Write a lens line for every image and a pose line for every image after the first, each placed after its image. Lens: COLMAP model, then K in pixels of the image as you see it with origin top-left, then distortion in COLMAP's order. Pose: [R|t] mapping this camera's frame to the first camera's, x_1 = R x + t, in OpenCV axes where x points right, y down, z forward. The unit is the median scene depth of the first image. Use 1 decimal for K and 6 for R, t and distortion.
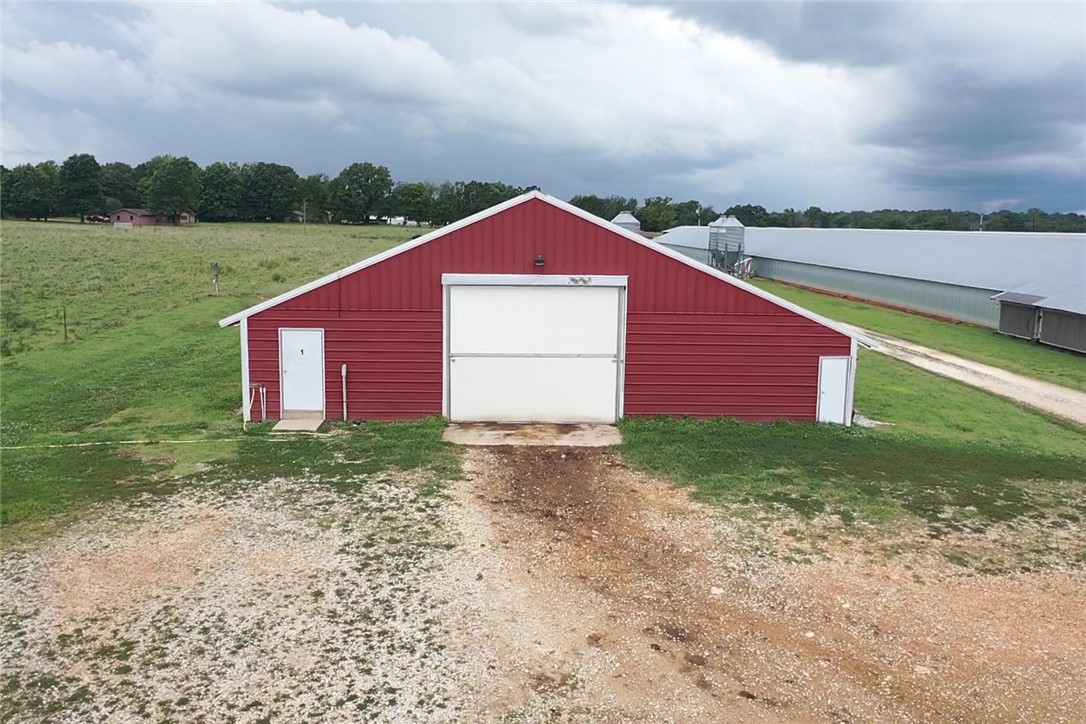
lens RADIAL K [[876.2, 0, 542.5], [0, 876.2, 356.2], [0, 0, 1]] dist [-0.063958, 0.025236]
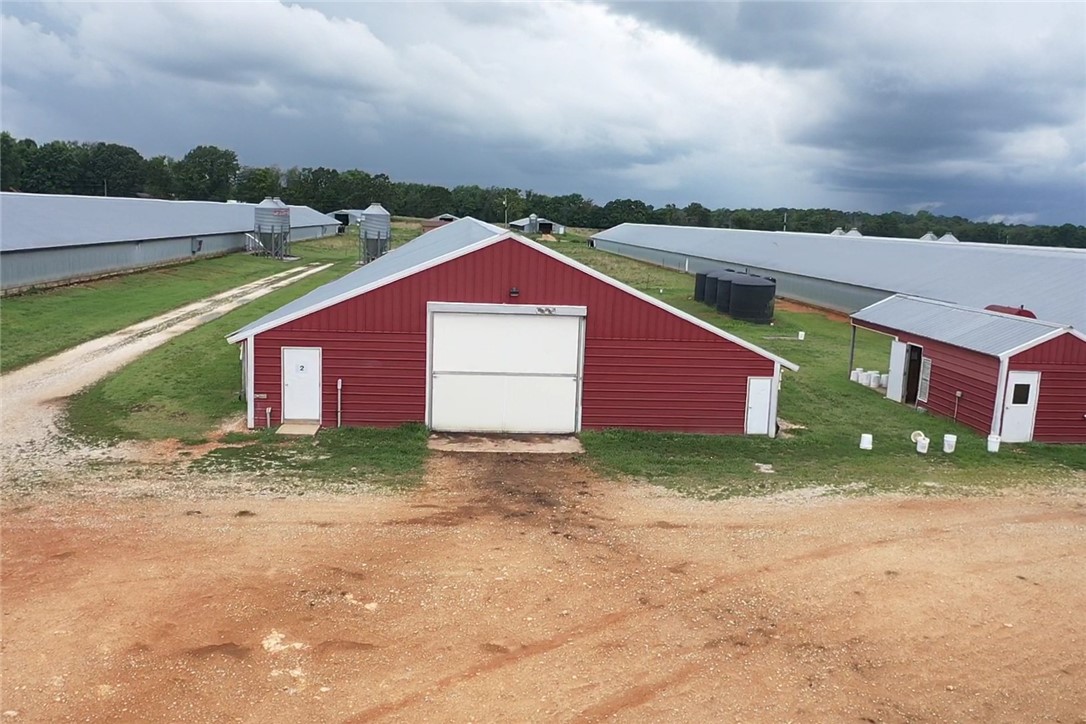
lens RADIAL K [[876.2, 0, 540.6], [0, 876.2, 356.7], [0, 0, 1]] dist [-0.063958, 0.025236]
pose [[0.997352, 0.011868, 0.071749, -0.035201], [-0.012765, 0.999846, 0.012052, -0.028873], [-0.071595, -0.012936, 0.997350, -0.130162]]
